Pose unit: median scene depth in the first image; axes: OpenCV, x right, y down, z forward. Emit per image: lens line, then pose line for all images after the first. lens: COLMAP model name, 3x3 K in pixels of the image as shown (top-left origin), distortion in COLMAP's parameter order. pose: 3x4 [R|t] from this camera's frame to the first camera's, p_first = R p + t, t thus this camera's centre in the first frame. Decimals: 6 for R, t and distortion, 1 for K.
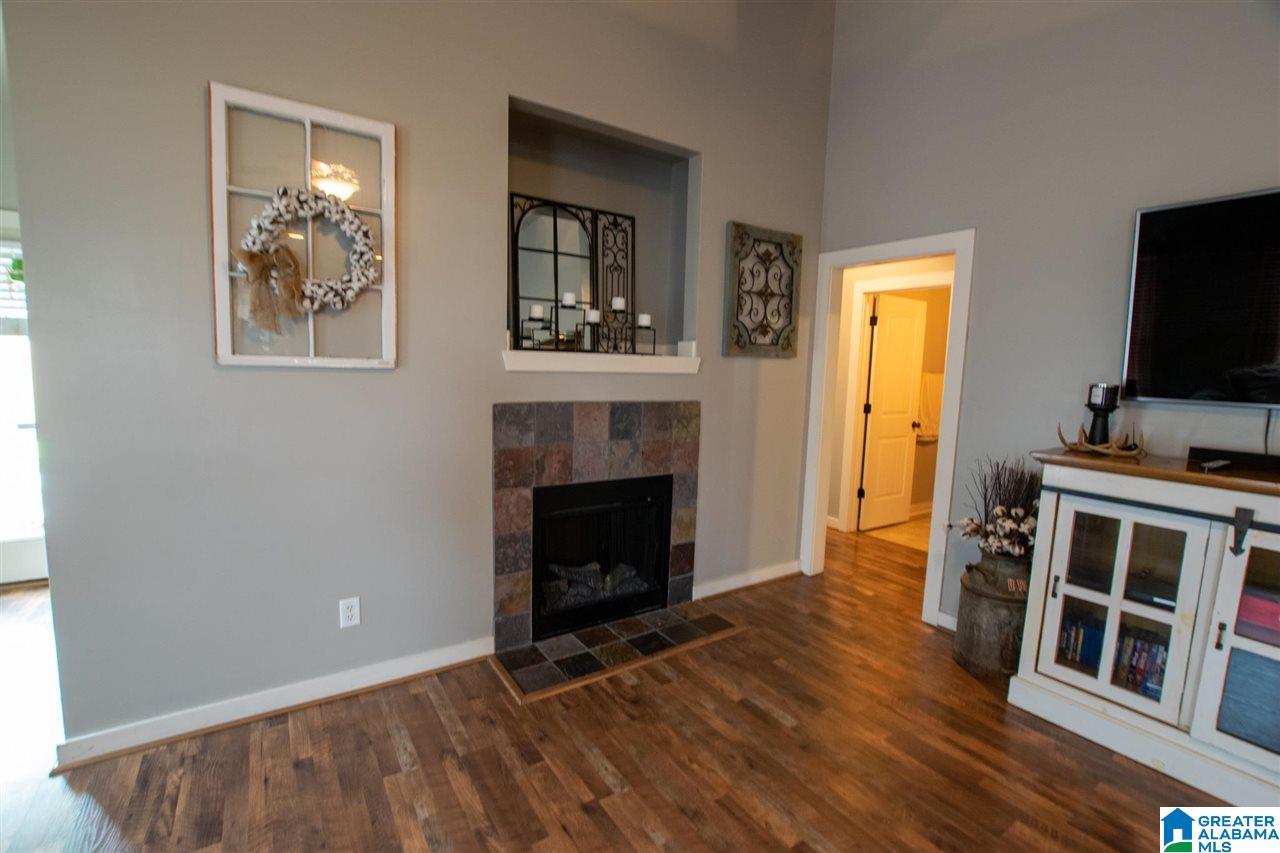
lens RADIAL K [[565.5, 0, 637.7], [0, 565.5, 425.1], [0, 0, 1]] dist [-0.036248, 0.006416]
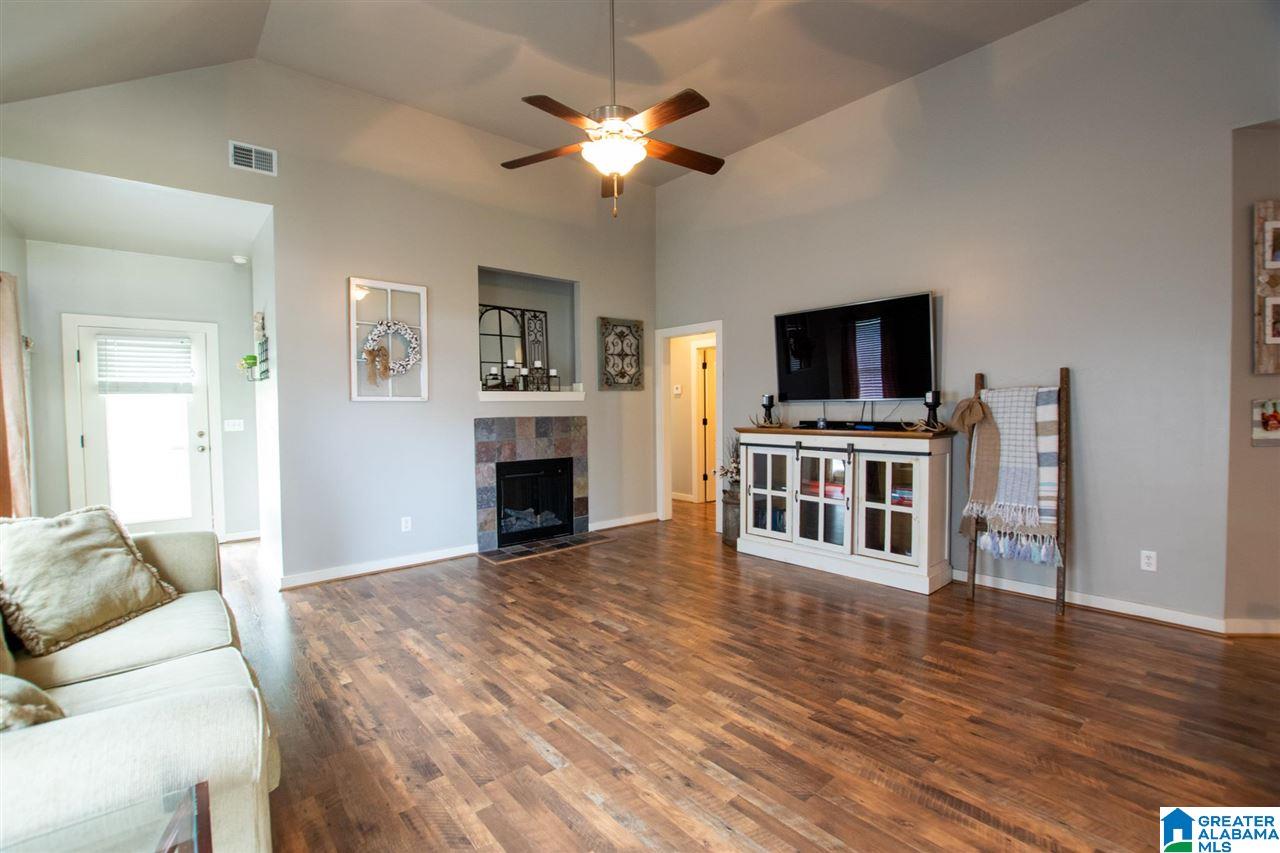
lens RADIAL K [[565.5, 0, 636.1], [0, 565.5, 426.8], [0, 0, 1]] dist [-0.036248, 0.006416]
pose [[0.992216, -0.045471, 0.115933, 0.075684], [0.053747, 0.996148, -0.069285, 0.164231], [-0.112336, 0.074976, 0.990838, -1.045036]]
